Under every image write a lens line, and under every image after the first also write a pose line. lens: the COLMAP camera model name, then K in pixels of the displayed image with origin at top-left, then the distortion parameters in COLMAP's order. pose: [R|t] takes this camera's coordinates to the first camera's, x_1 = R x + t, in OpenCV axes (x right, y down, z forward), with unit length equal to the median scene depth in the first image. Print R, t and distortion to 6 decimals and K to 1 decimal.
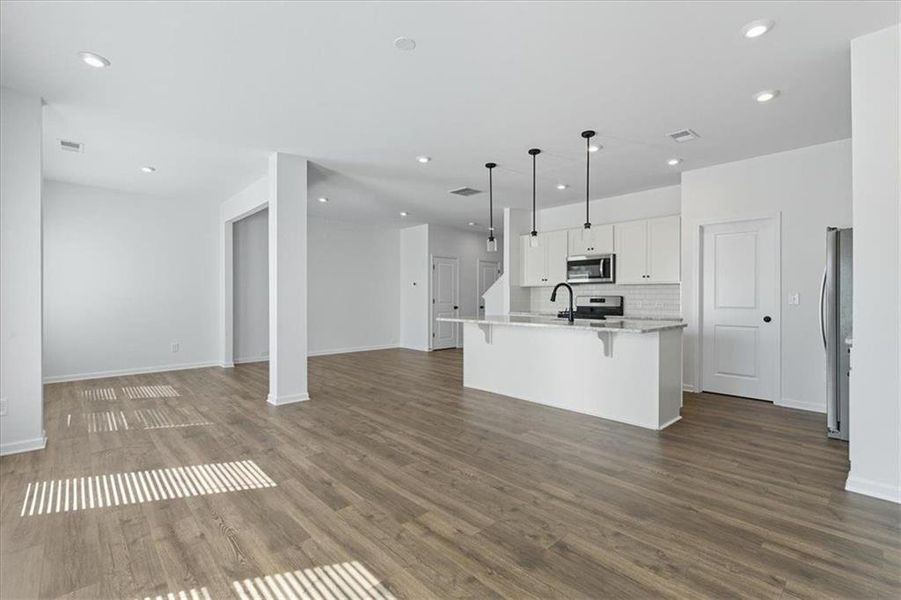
lens RADIAL K [[404.6, 0, 454.4], [0, 404.6, 295.8], [0, 0, 1]] dist [0.000299, 0.000739]
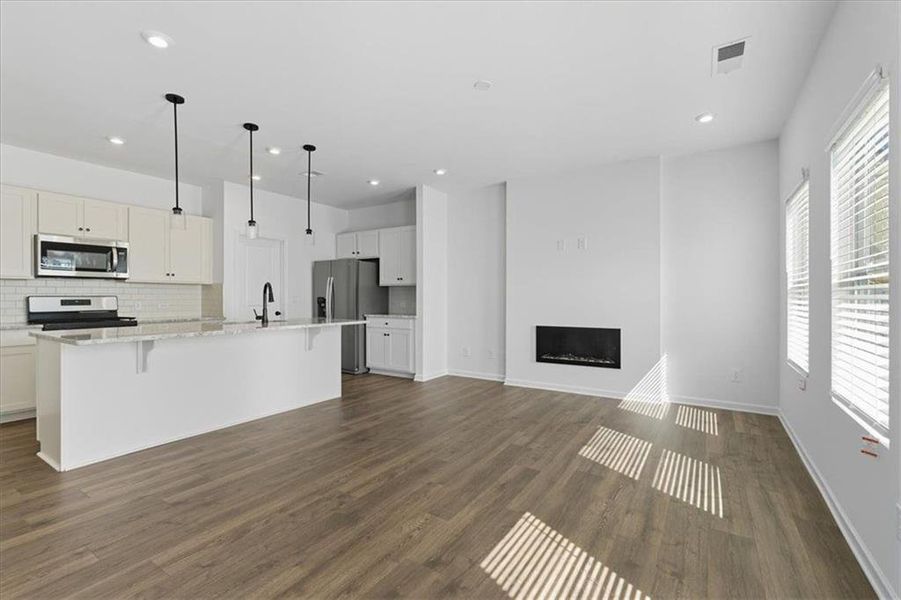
lens RADIAL K [[404.6, 0, 447.7], [0, 404.6, 294.5], [0, 0, 1]] dist [0.000299, 0.000739]
pose [[-0.235406, 0.006062, 0.971878, -0.766943], [-0.001418, 0.999977, -0.006580, 0.002477], [-0.971896, -0.002927, -0.235392, 0.841540]]
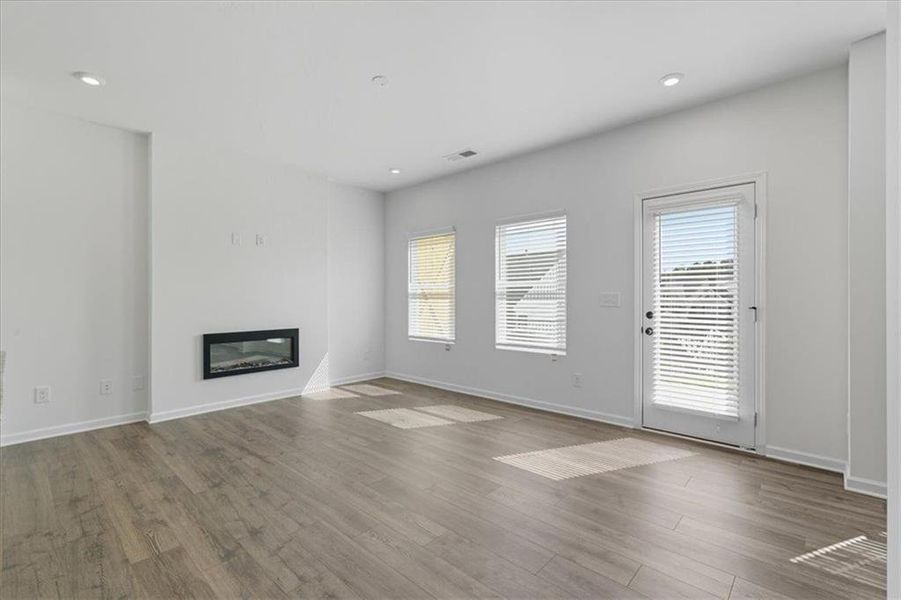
lens RADIAL K [[404.6, 0, 453.9], [0, 404.6, 298.1], [0, 0, 1]] dist [0.000299, 0.000739]
pose [[-0.997327, 0.001385, -0.073053, -0.148964], [0.001420, 0.999999, -0.000418, 0.002345], [0.073052, -0.000520, -0.997328, 1.323726]]
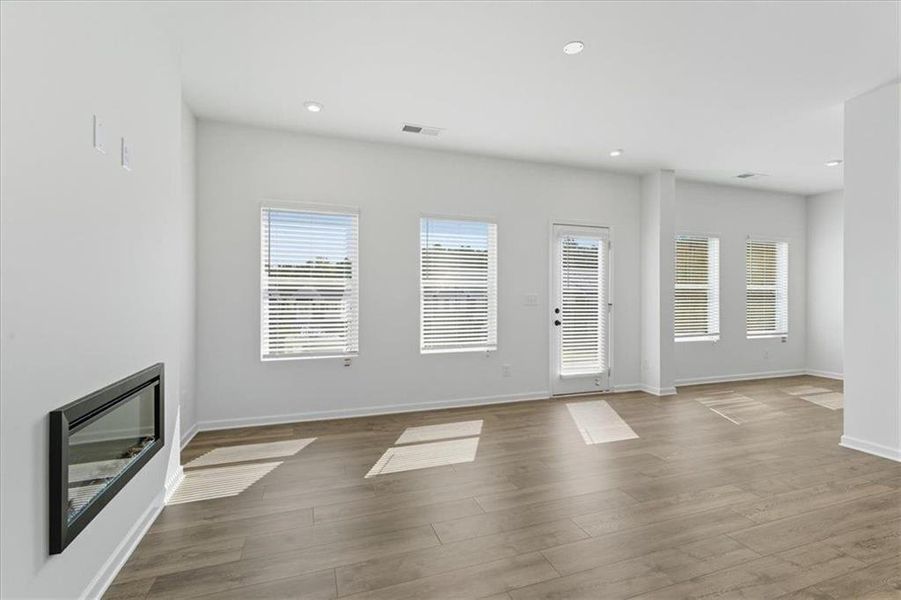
lens RADIAL K [[404.6, 0, 453.4], [0, 404.6, 302.4], [0, 0, 1]] dist [0.000299, 0.000739]
pose [[-0.407238, 0.010387, -0.913263, 0.558824], [-0.000926, 0.999930, 0.011786, 0.000421], [0.913322, 0.005645, -0.407200, 0.691258]]
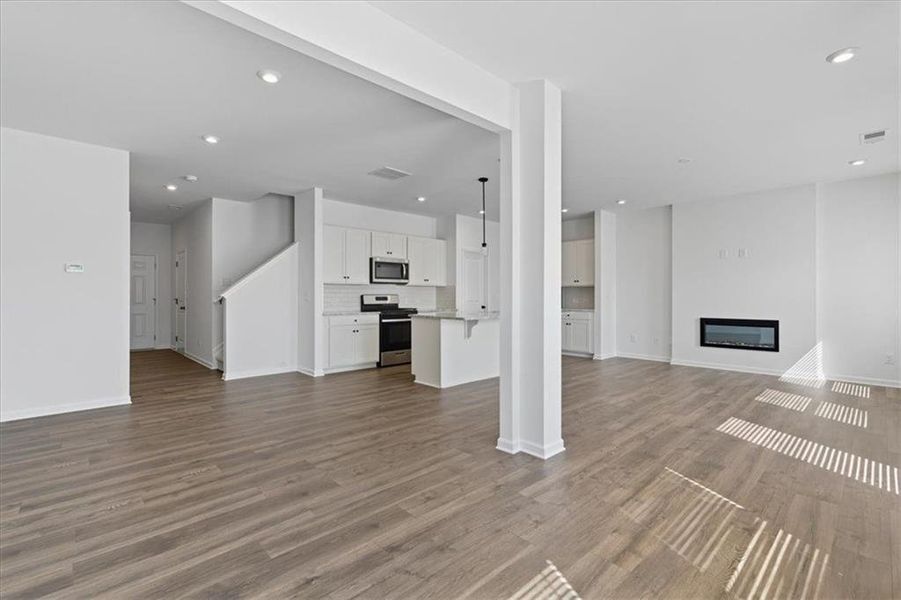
lens RADIAL K [[404.6, 0, 452.3], [0, 404.6, 292.4], [0, 0, 1]] dist [0.000299, 0.000739]
pose [[-0.001541, 0.007376, 0.999972, -1.215155], [-0.001786, 0.999971, -0.007378, 0.003522], [-0.999997, -0.001797, -0.001528, 1.266879]]
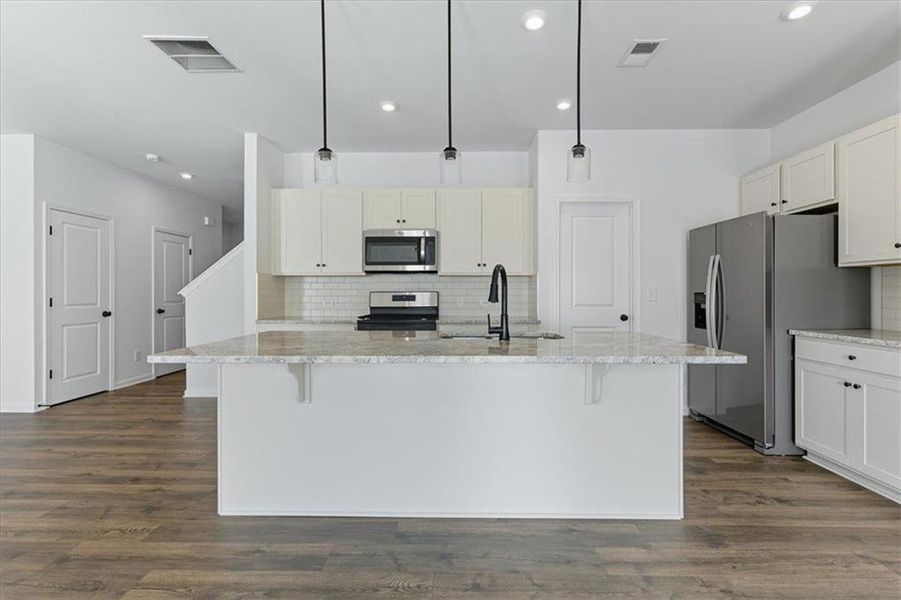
lens RADIAL K [[404.6, 0, 452.3], [0, 404.6, 294.4], [0, 0, 1]] dist [0.000299, 0.000739]
pose [[0.700203, -0.005239, 0.713925, -0.130016], [0.000760, 0.999978, 0.006593, 0.001637], [-0.713943, -0.004074, 0.700192, 0.716839]]
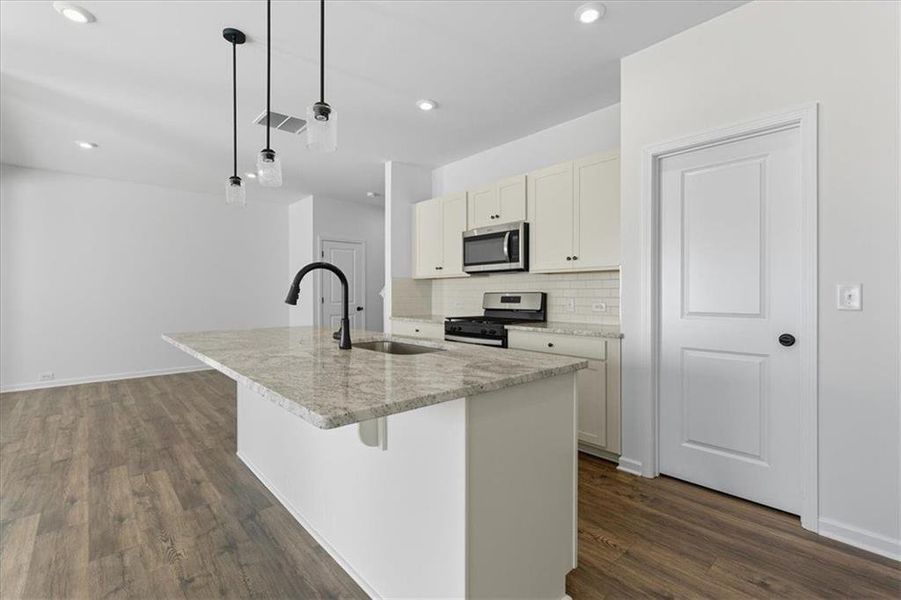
lens RADIAL K [[404.6, 0, 453.7], [0, 404.6, 295.7], [0, 0, 1]] dist [0.000299, 0.000739]
pose [[0.999682, -0.004308, -0.024843, 0.441615], [0.004477, 0.999967, 0.006739, 0.001556], [0.024814, -0.006848, 0.999669, 0.578360]]
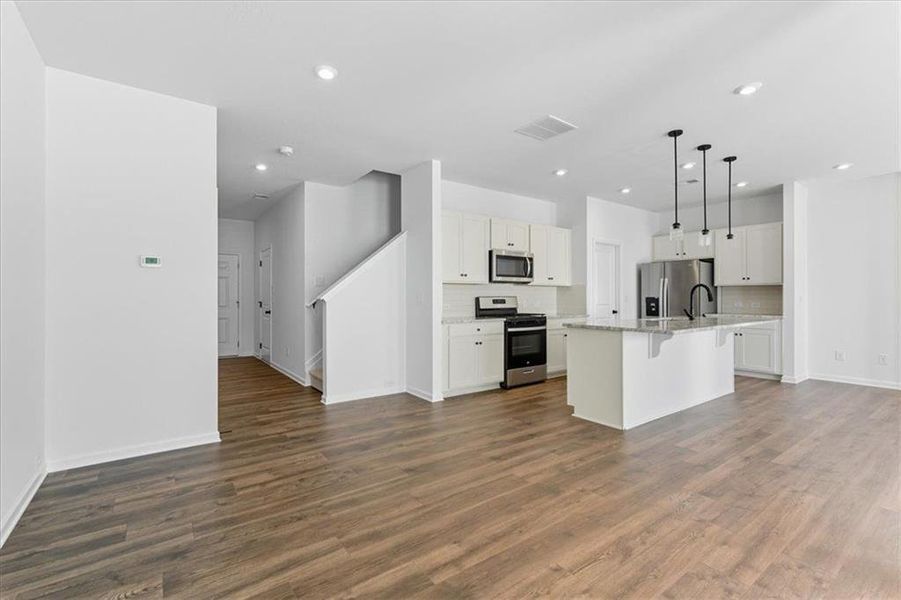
lens RADIAL K [[404.6, 0, 454.4], [0, 404.6, 294.3], [0, 0, 1]] dist [0.000299, 0.000739]
pose [[0.126914, 0.007075, 0.991888, -0.882515], [0.000166, 0.999974, -0.007154, 0.003091], [-0.991914, 0.001073, 0.126910, 1.549650]]
